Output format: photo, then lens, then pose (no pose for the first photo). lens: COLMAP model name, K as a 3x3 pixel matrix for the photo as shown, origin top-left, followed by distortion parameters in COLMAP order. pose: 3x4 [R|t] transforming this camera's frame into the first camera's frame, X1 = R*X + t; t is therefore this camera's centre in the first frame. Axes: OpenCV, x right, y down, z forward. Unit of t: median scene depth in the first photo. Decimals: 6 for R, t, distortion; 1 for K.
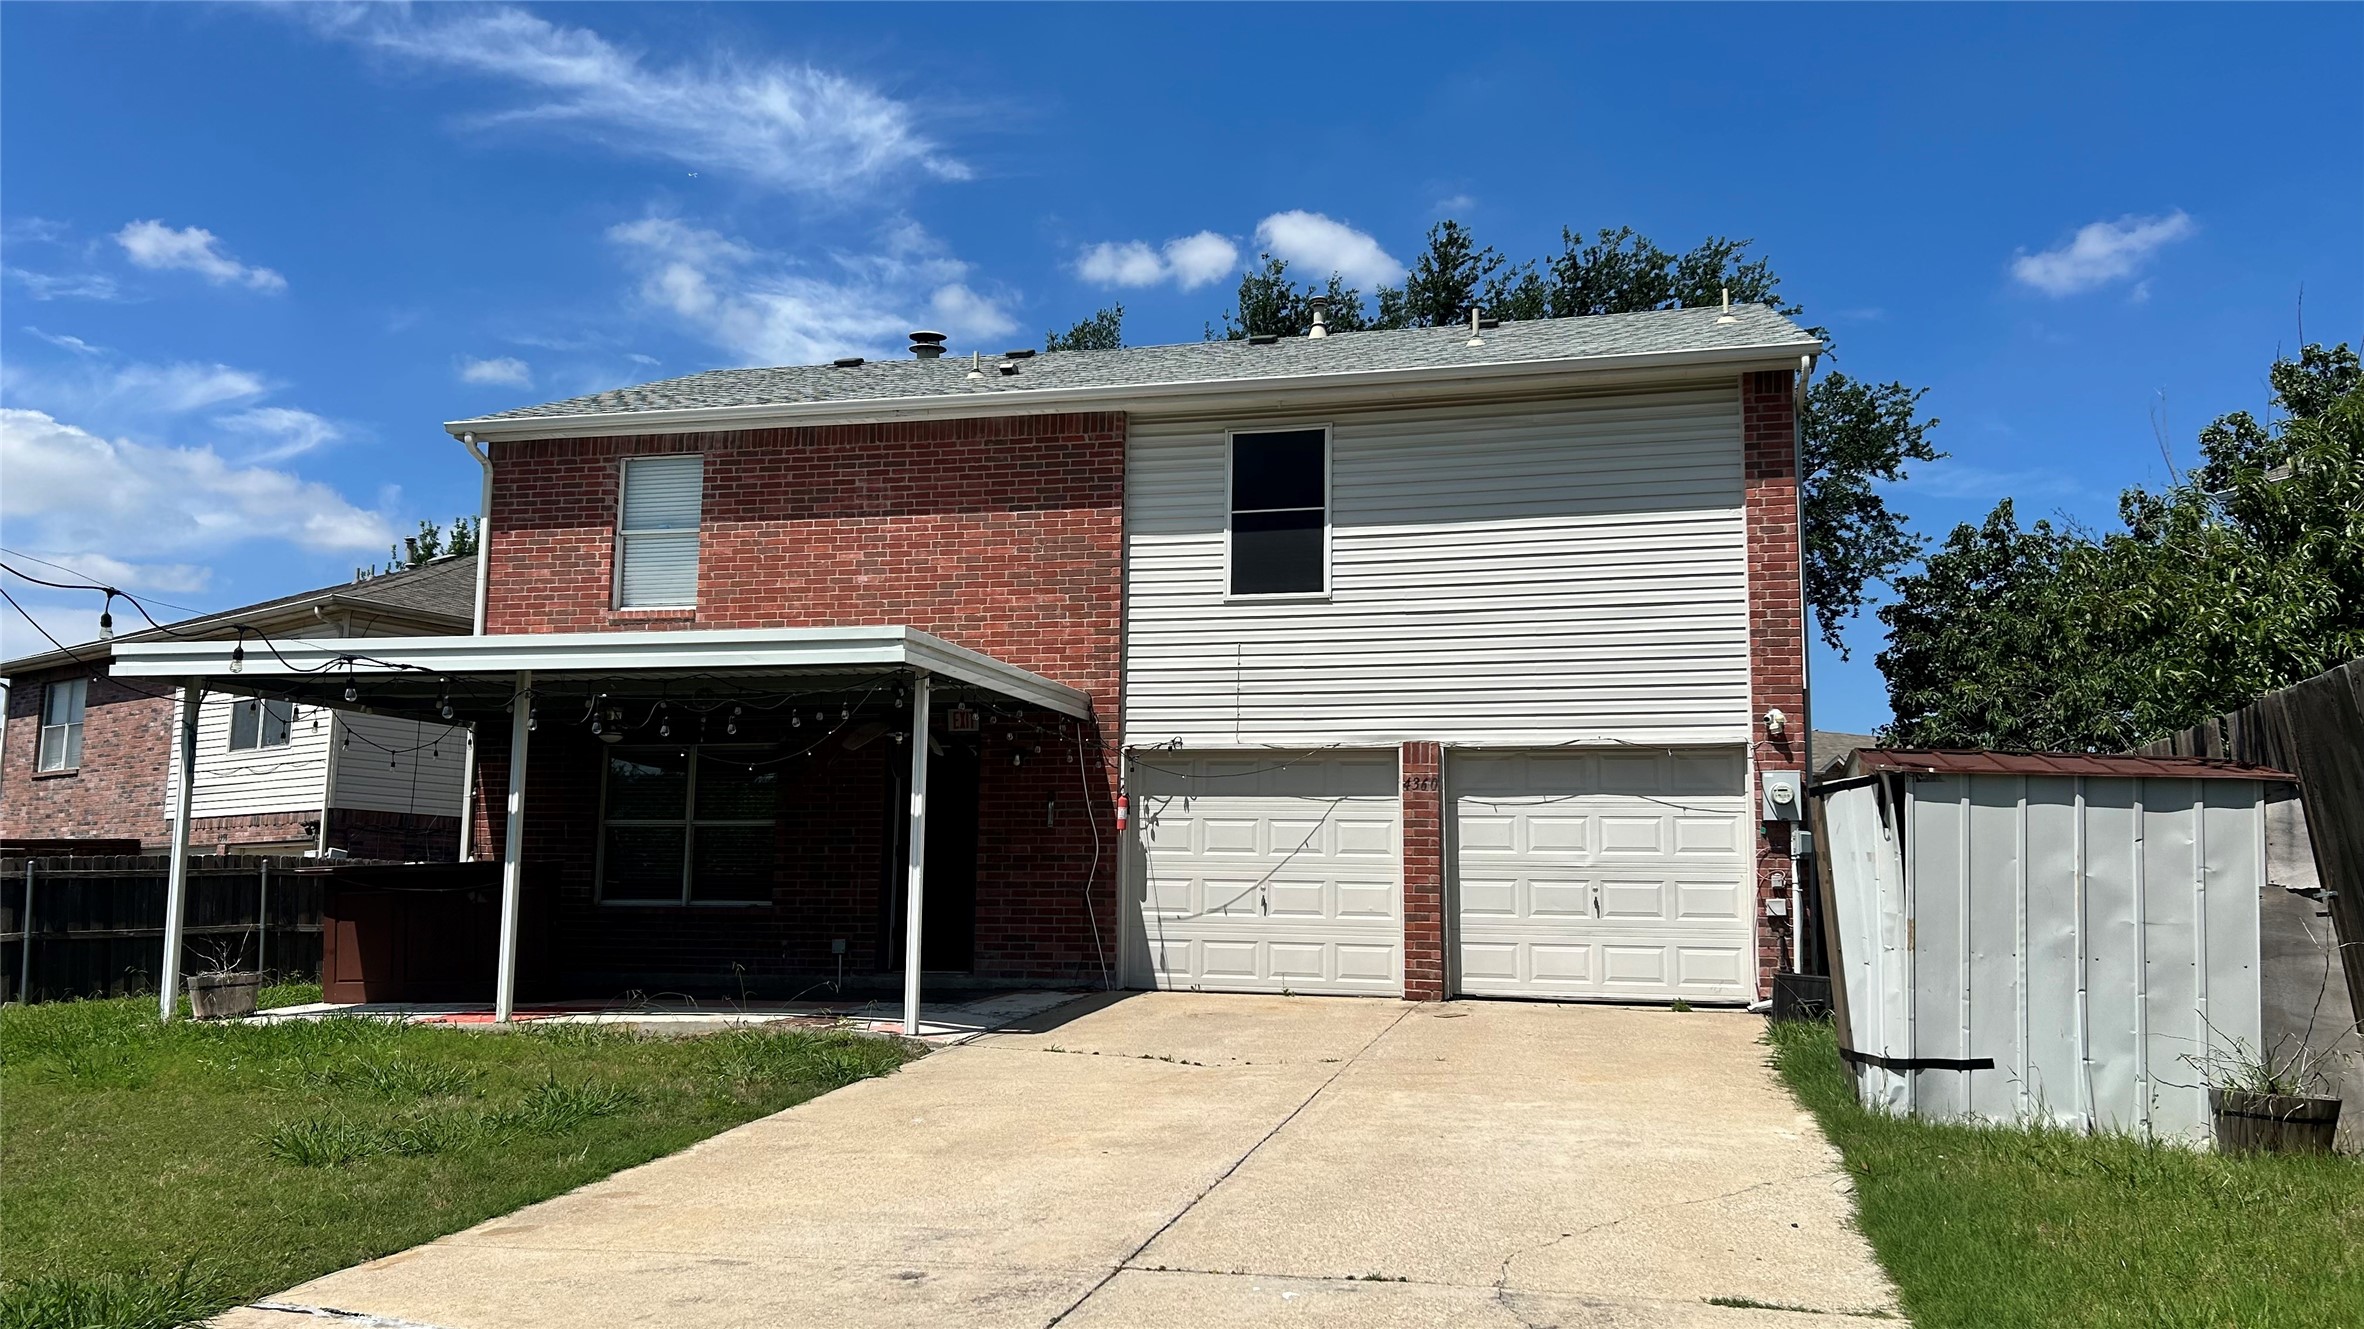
lens RADIAL K [[1778.2, 0, 1163.1], [0, 1778.2, 650.9], [0, 0, 1]] dist [0.063310, -0.078307]
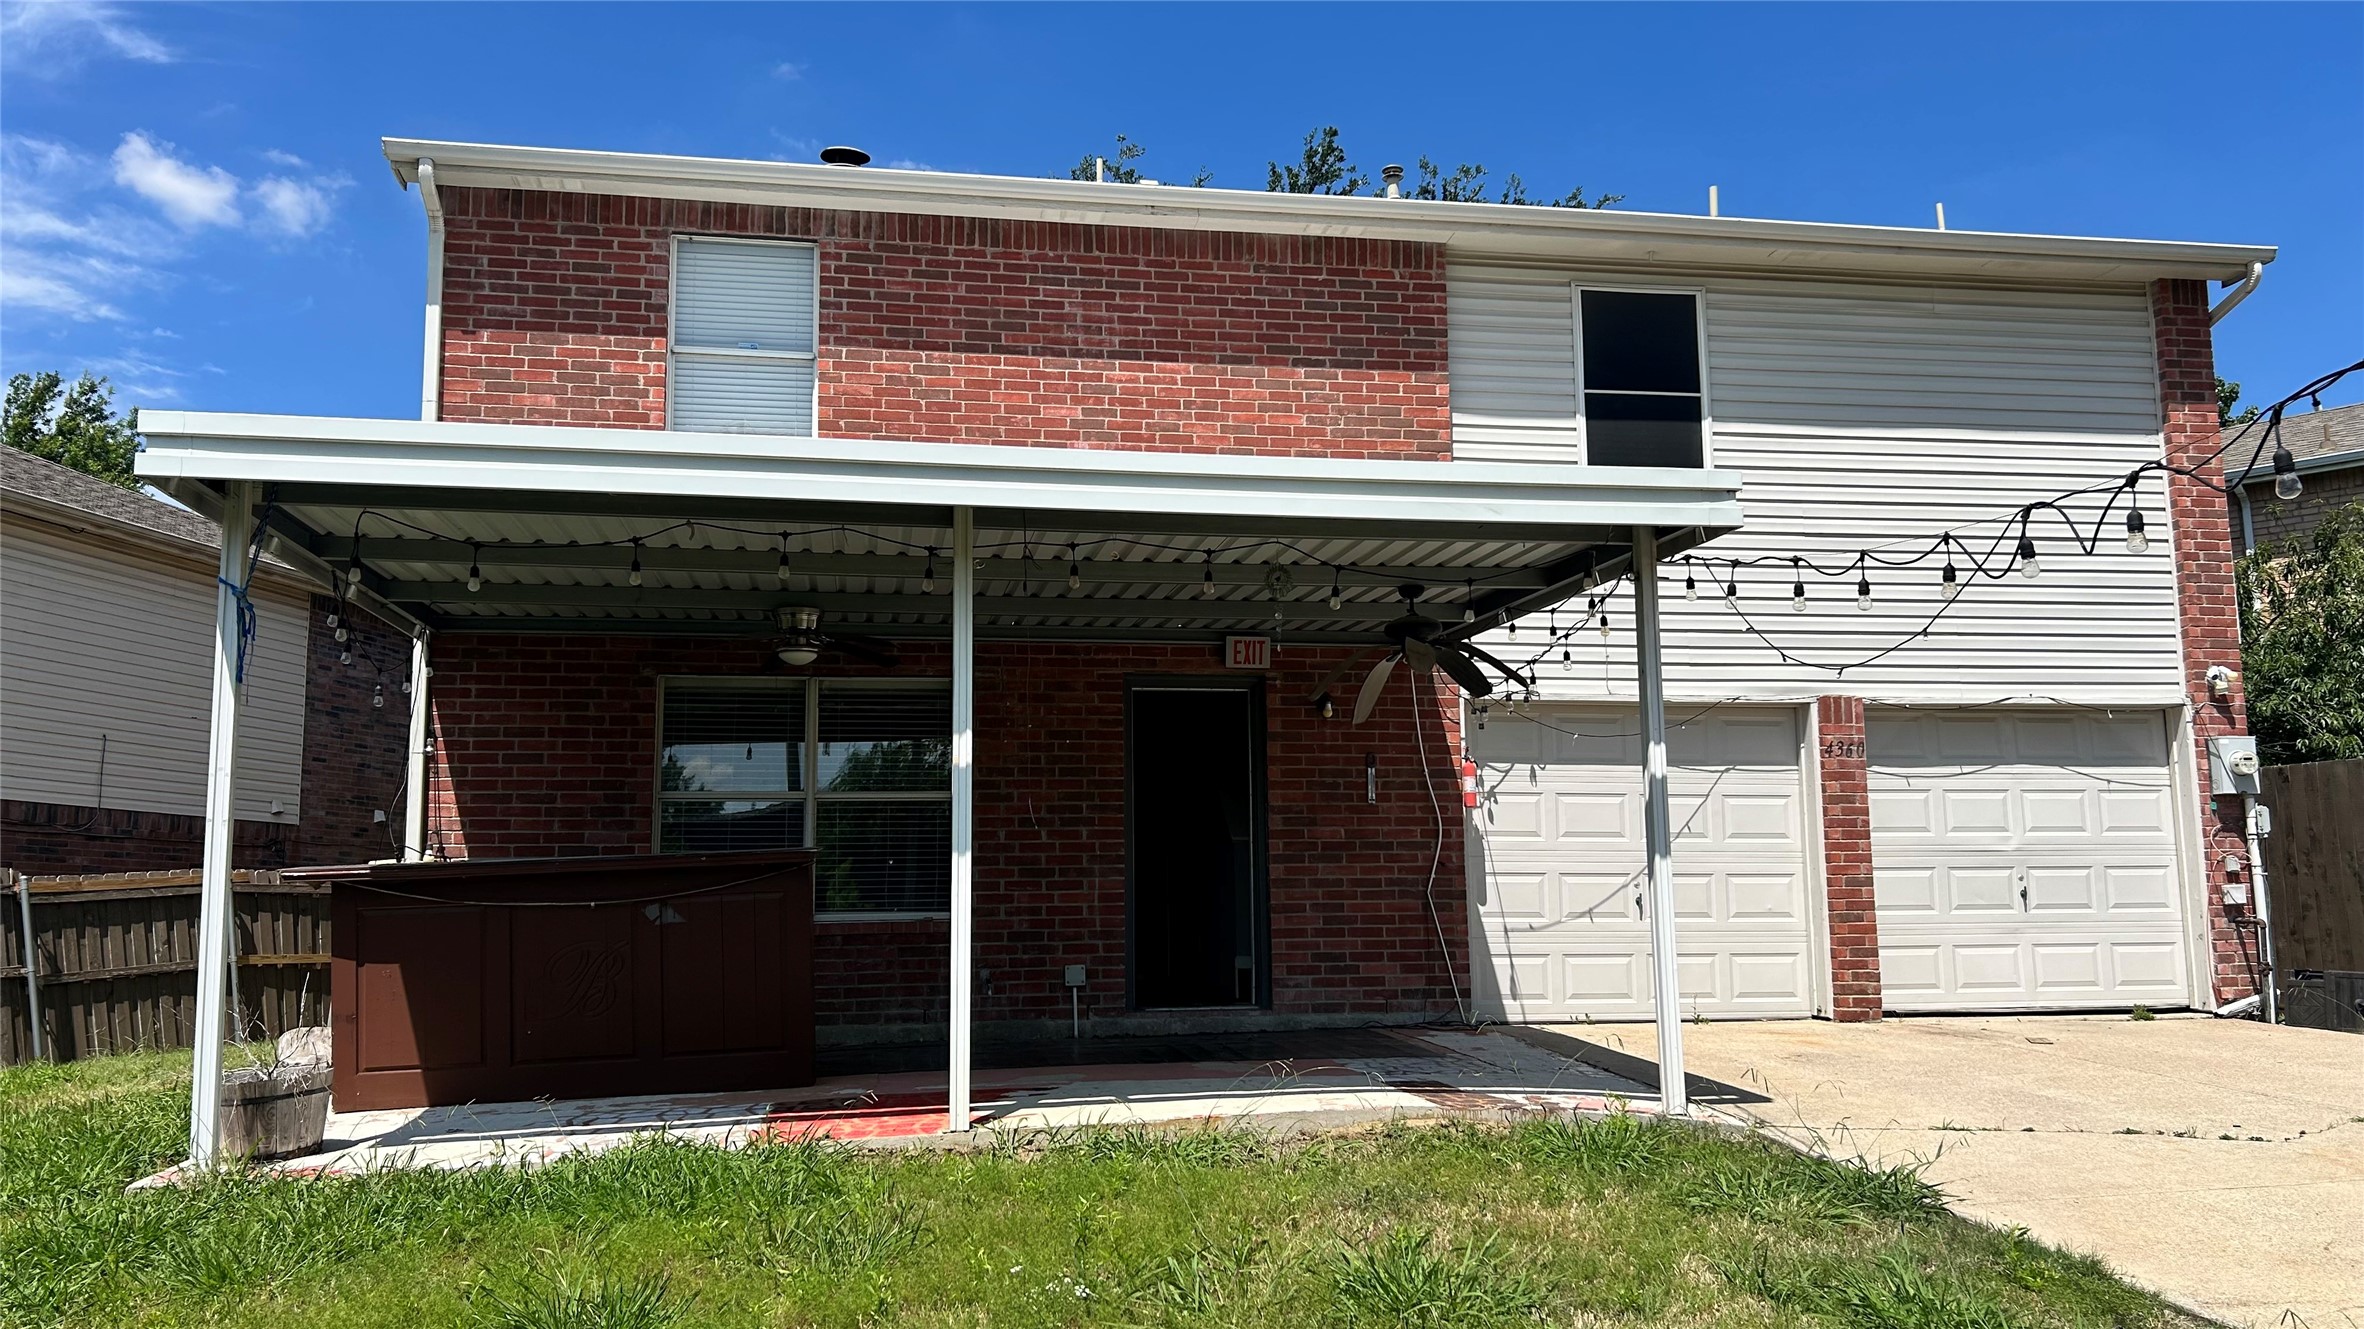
lens RADIAL K [[1778.2, 0, 1002.9], [0, 1778.2, 665.7], [0, 0, 1]] dist [0.063310, -0.078307]
pose [[0.916157, 0.033335, 0.399431, -0.495809], [-0.035984, 0.999352, -0.000869, 0.049338], [-0.399201, -0.013577, 0.916763, 0.396811]]
